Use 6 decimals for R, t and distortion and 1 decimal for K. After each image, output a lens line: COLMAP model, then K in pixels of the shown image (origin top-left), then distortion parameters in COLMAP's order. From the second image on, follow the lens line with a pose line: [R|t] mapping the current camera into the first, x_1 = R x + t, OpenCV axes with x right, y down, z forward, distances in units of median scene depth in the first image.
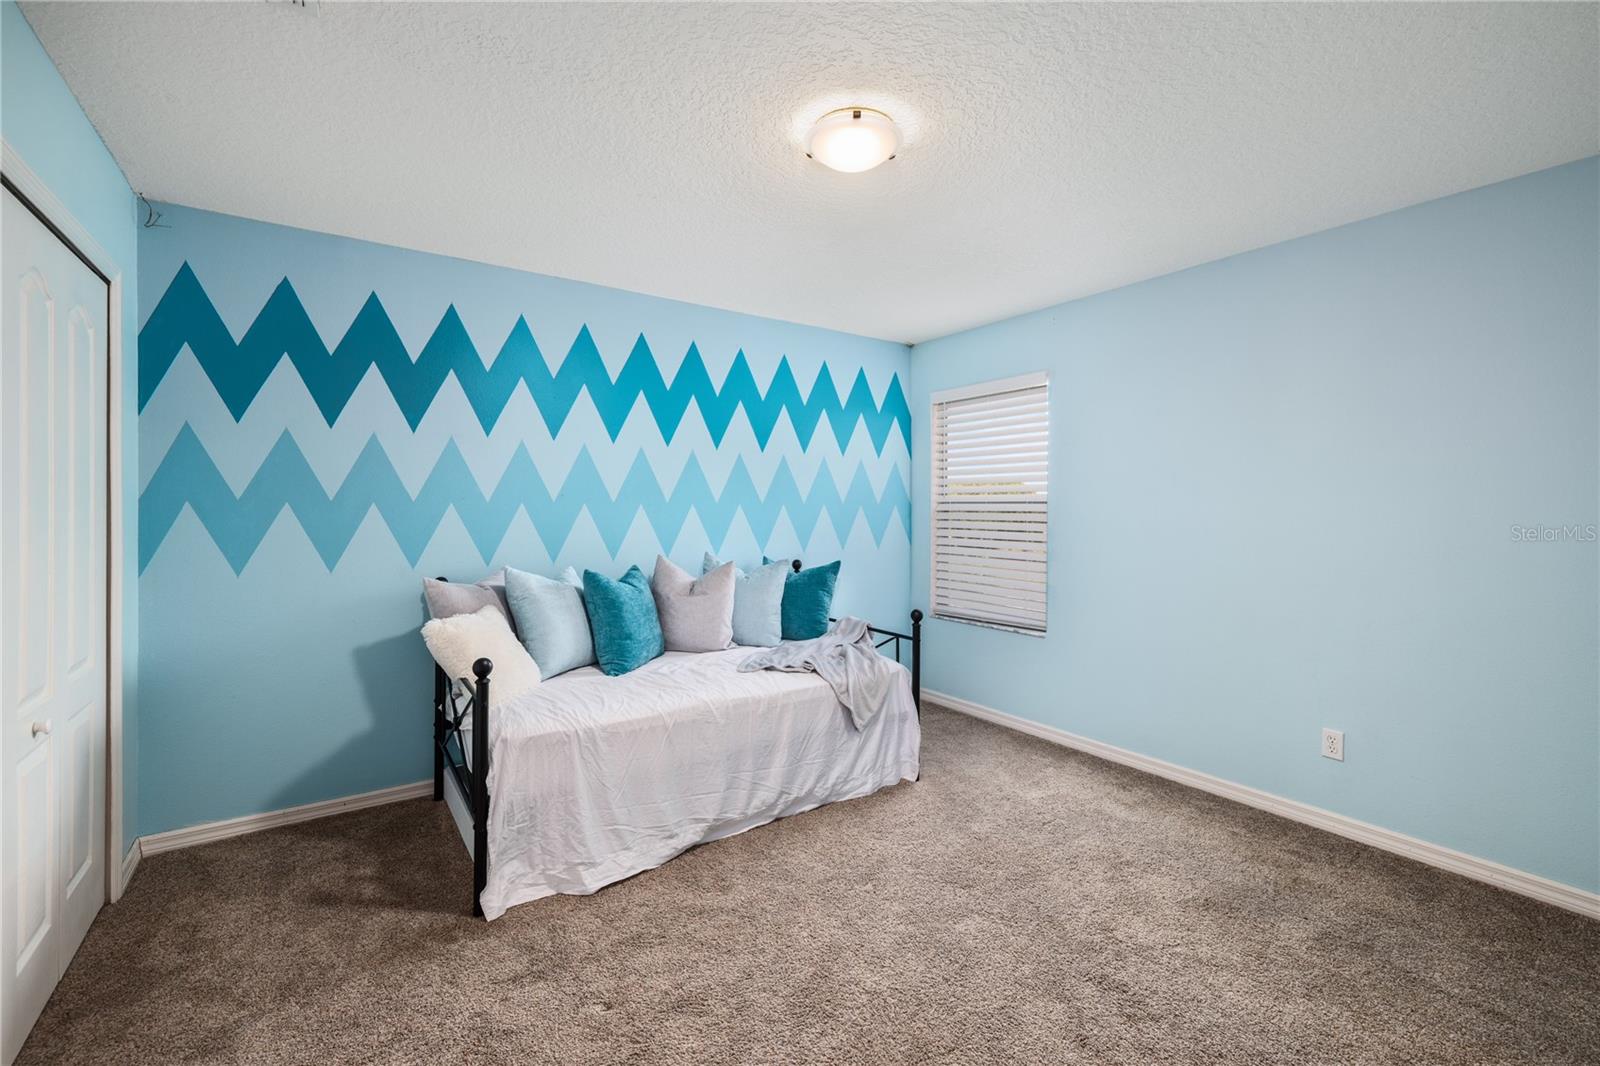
lens RADIAL K [[671.1, 0, 797.6], [0, 671.1, 516.5], [0, 0, 1]] dist [0.000426, 0.000388]
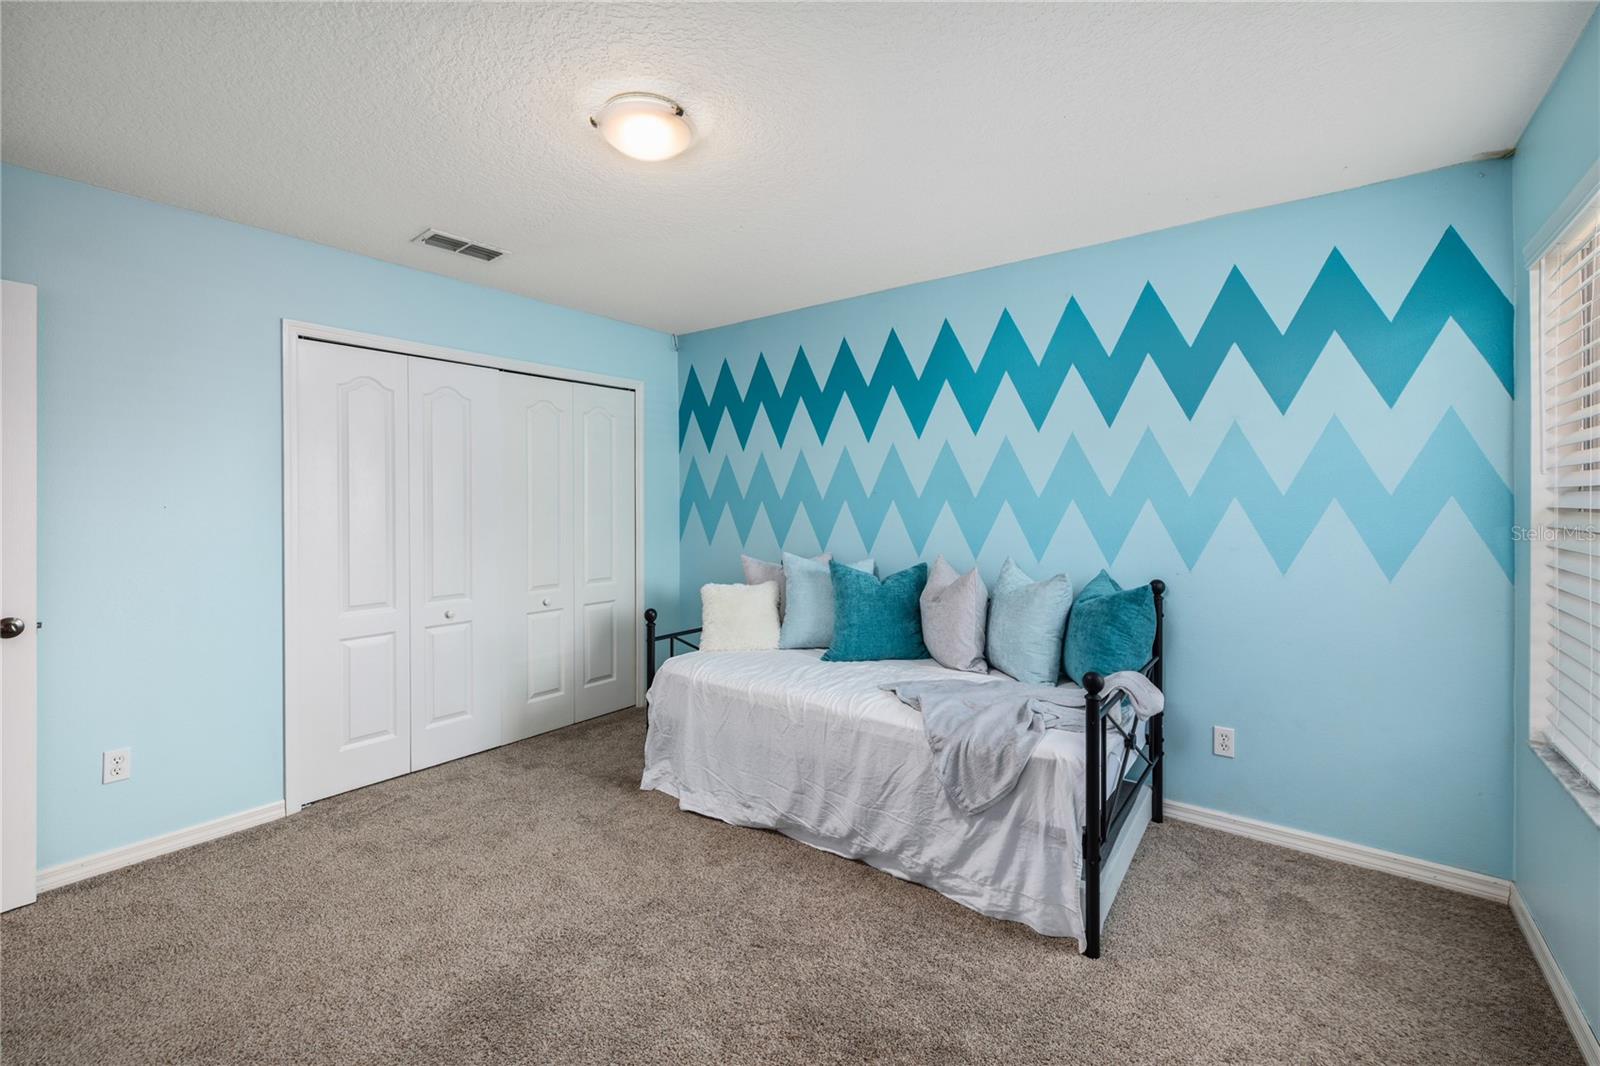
lens RADIAL K [[696.6, 0, 754.6], [0, 696.6, 495.8], [0, 0, 1]] dist [-0.000300, 0.000071]
pose [[0.278734, -0.012401, -0.960288, 0.754917], [-0.010318, 0.999820, -0.015906, -0.008239], [0.960313, 0.014341, 0.278556, 0.571576]]
